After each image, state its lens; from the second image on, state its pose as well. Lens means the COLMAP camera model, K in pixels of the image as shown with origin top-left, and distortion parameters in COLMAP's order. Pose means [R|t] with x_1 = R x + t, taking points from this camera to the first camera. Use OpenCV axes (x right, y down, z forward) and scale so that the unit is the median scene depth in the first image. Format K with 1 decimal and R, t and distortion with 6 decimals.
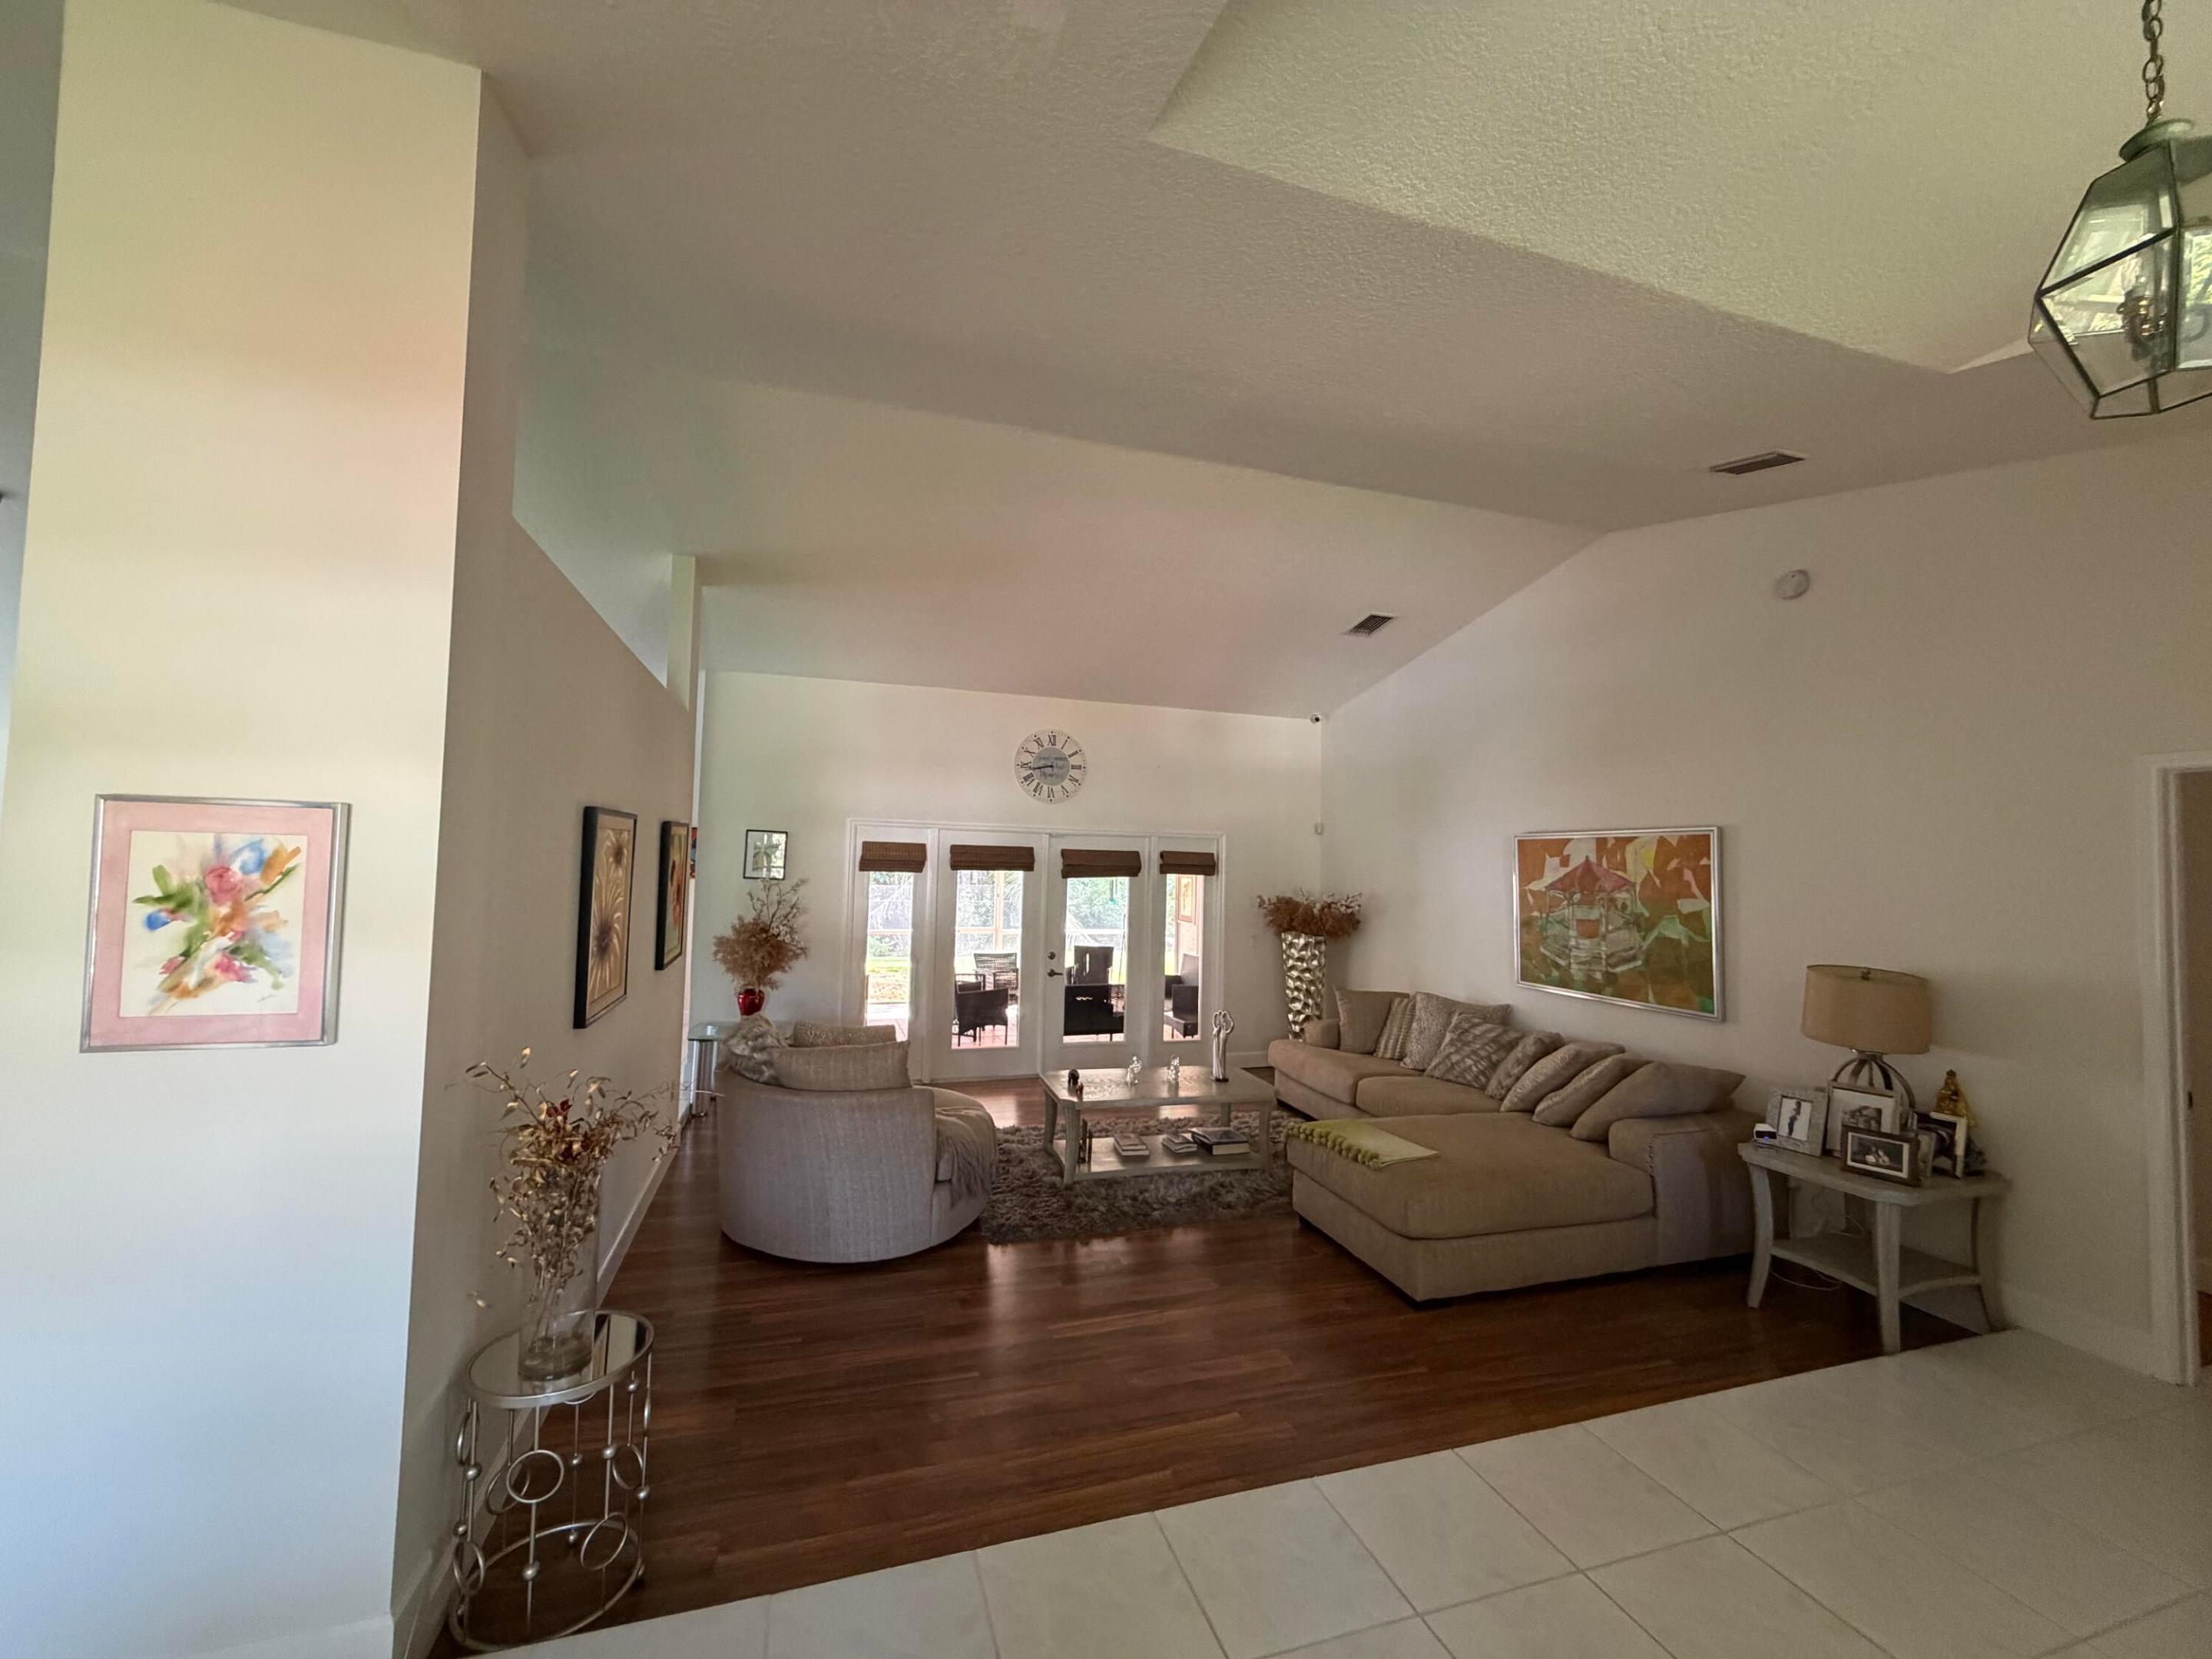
lens RADIAL K [[881.1, 0, 1098.9], [0, 881.1, 828.4], [0, 0, 1]] dist [0.000081, -0.000328]
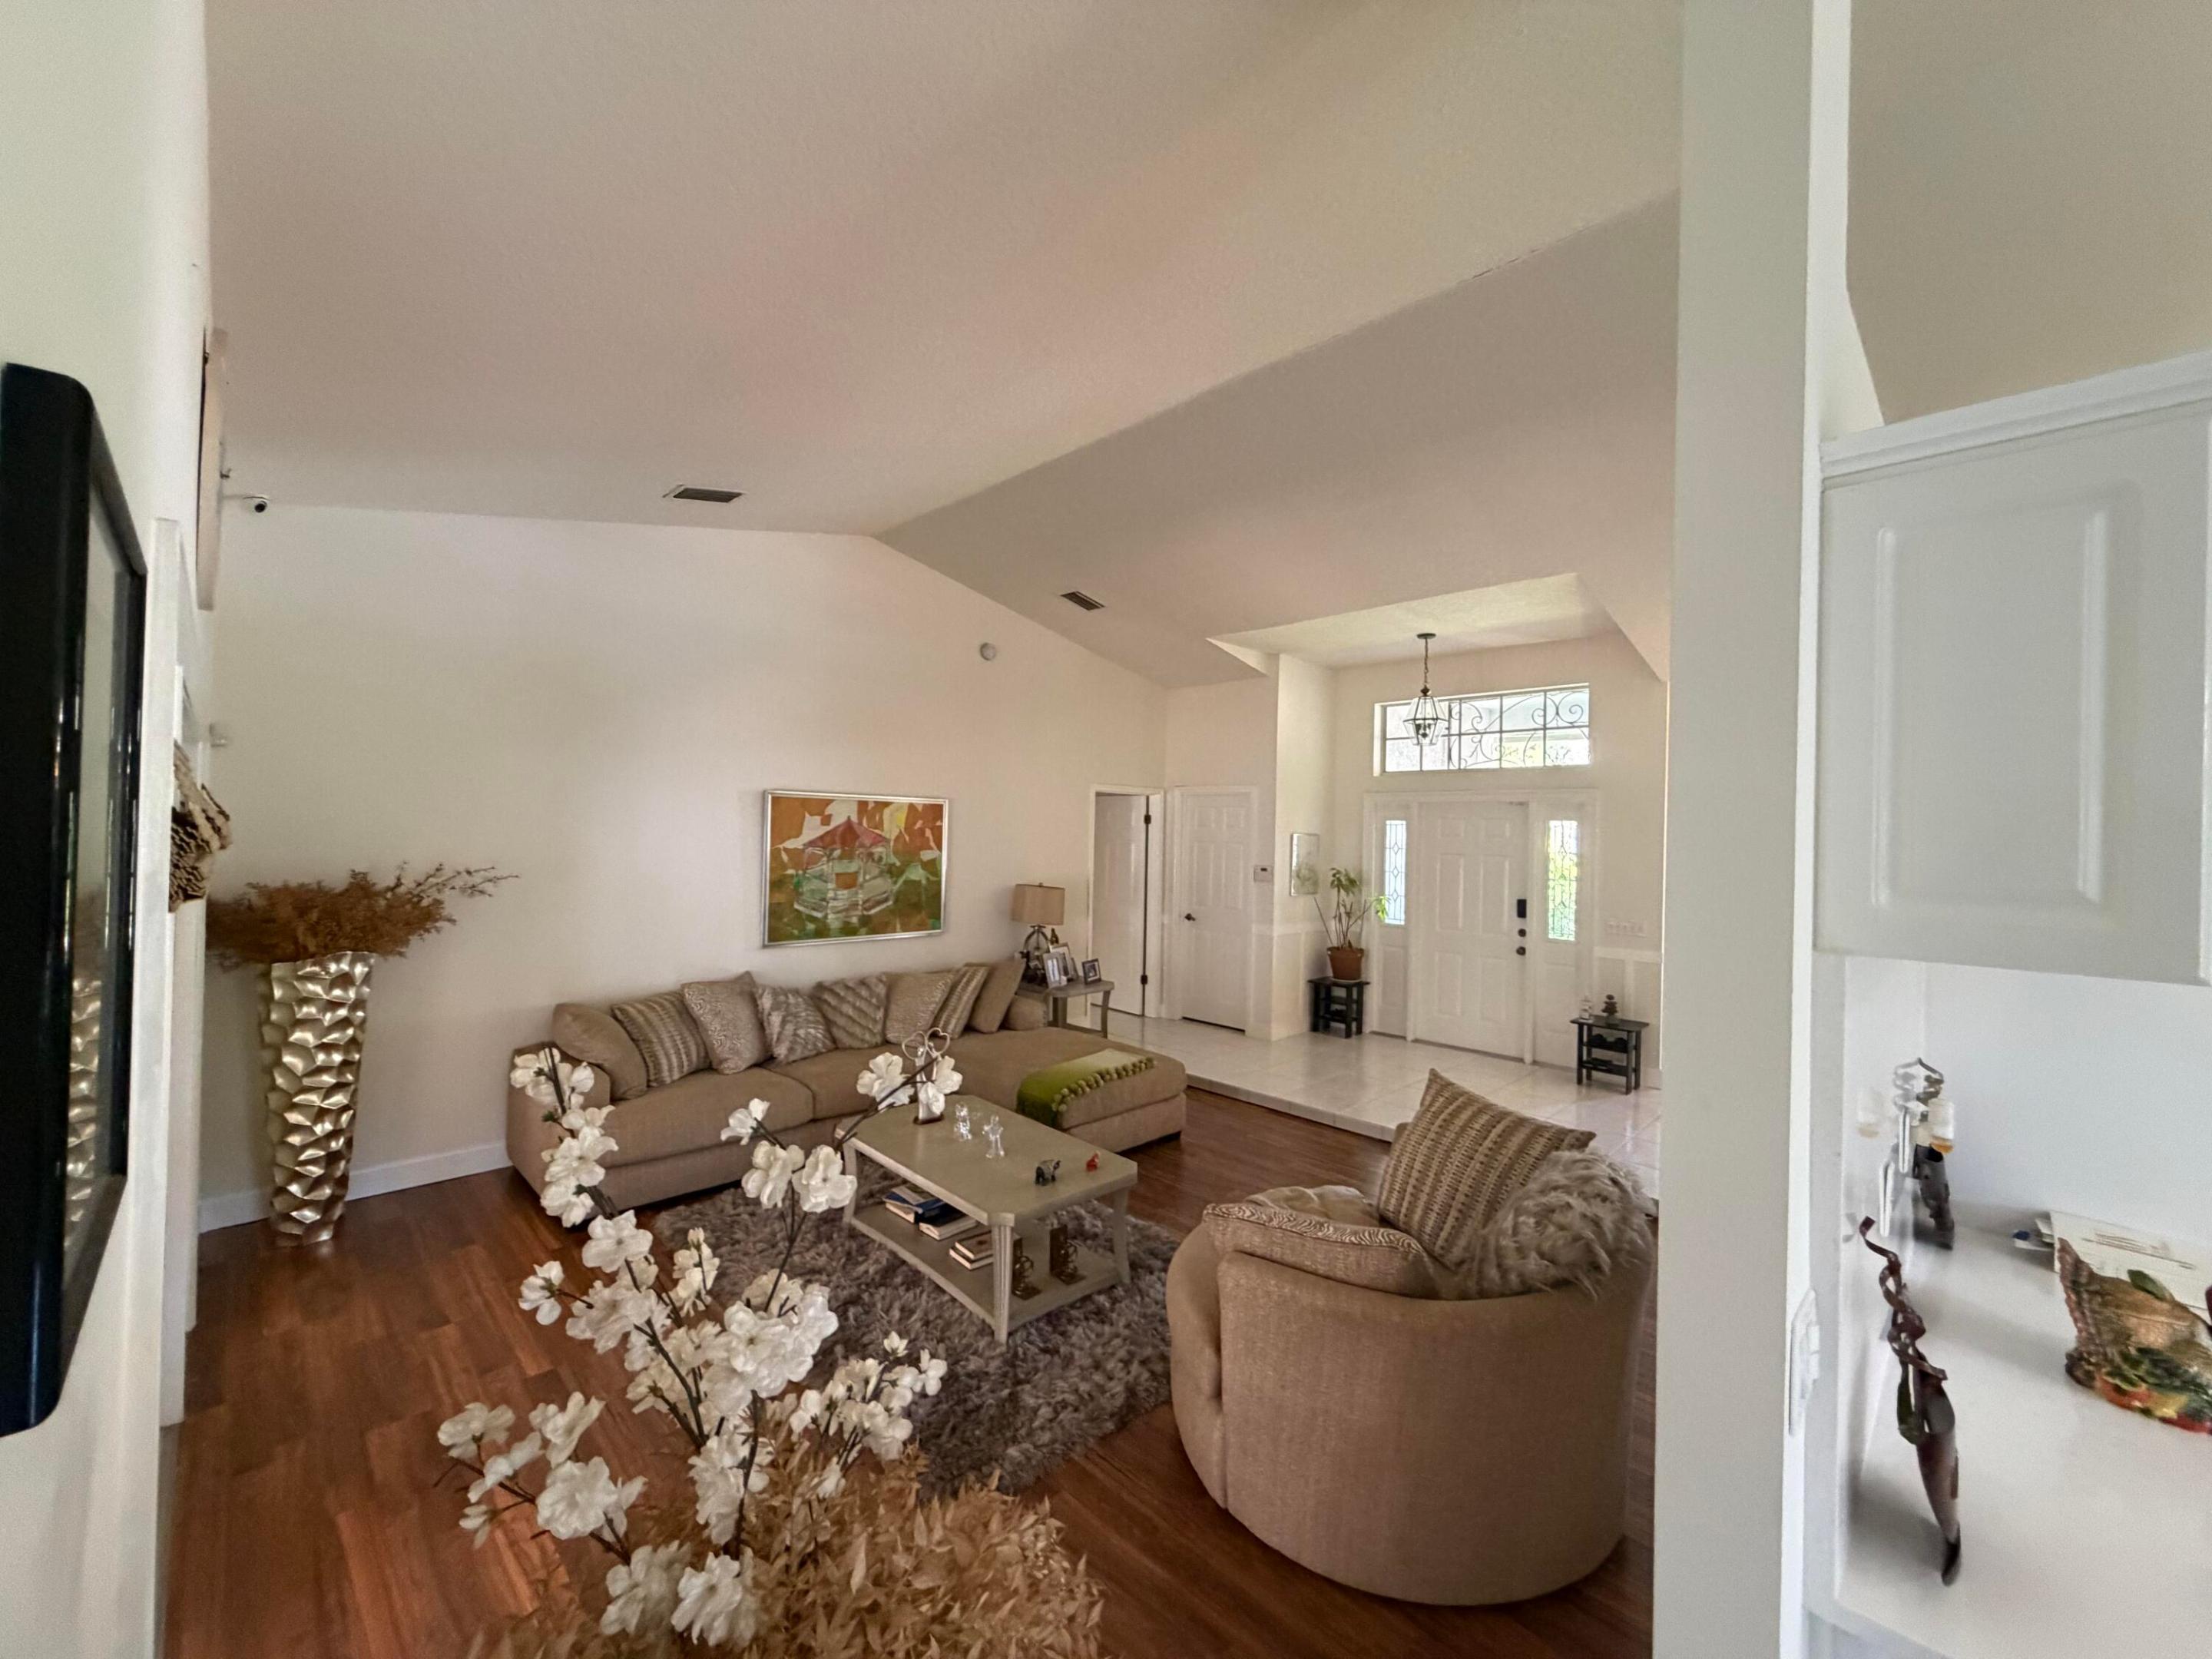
lens RADIAL K [[881.1, 0, 1098.9], [0, 881.1, 828.4], [0, 0, 1]] dist [0.000081, -0.000328]
pose [[-0.455173, -0.029163, 0.889925, -0.606481], [-0.071393, 0.997441, -0.003830, 0.029178], [-0.887536, -0.065278, -0.456090, 1.256802]]
